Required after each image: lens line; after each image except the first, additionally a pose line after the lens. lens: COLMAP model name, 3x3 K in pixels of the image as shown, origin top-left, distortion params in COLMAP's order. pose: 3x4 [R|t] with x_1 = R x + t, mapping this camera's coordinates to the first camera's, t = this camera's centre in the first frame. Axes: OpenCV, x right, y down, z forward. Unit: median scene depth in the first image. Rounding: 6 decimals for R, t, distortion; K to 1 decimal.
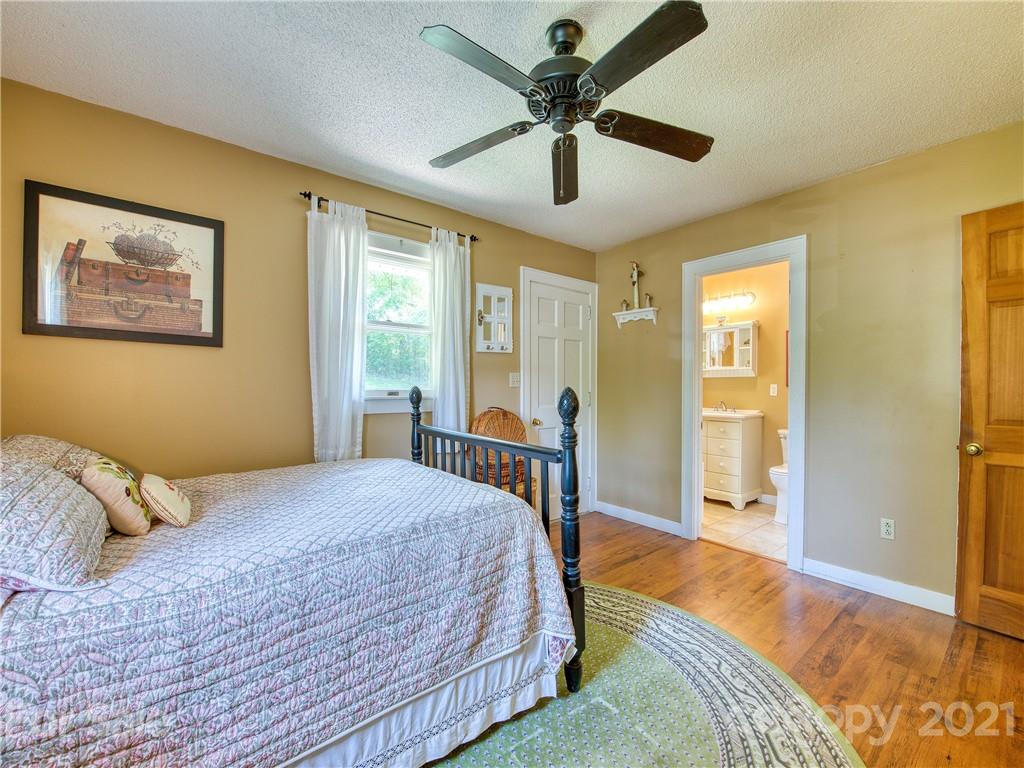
lens RADIAL K [[423.3, 0, 514.2], [0, 423.3, 389.7], [0, 0, 1]] dist [-0.017899, -0.000236]
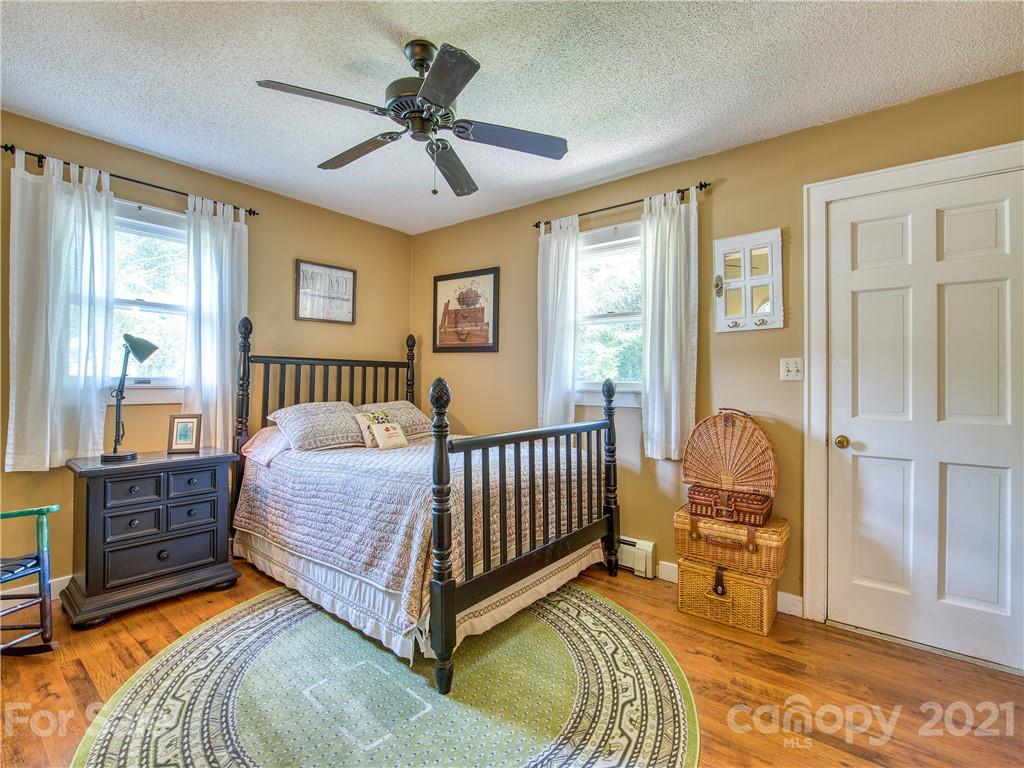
lens RADIAL K [[486.9, 0, 514.0], [0, 486.9, 370.5], [0, 0, 1]] dist [-0.000919, -0.000256]
pose [[0.217732, -0.018734, -0.975829, 0.879074], [-0.012858, 0.999674, -0.022061, -0.000127], [0.975924, 0.017350, 0.217420, 0.618324]]
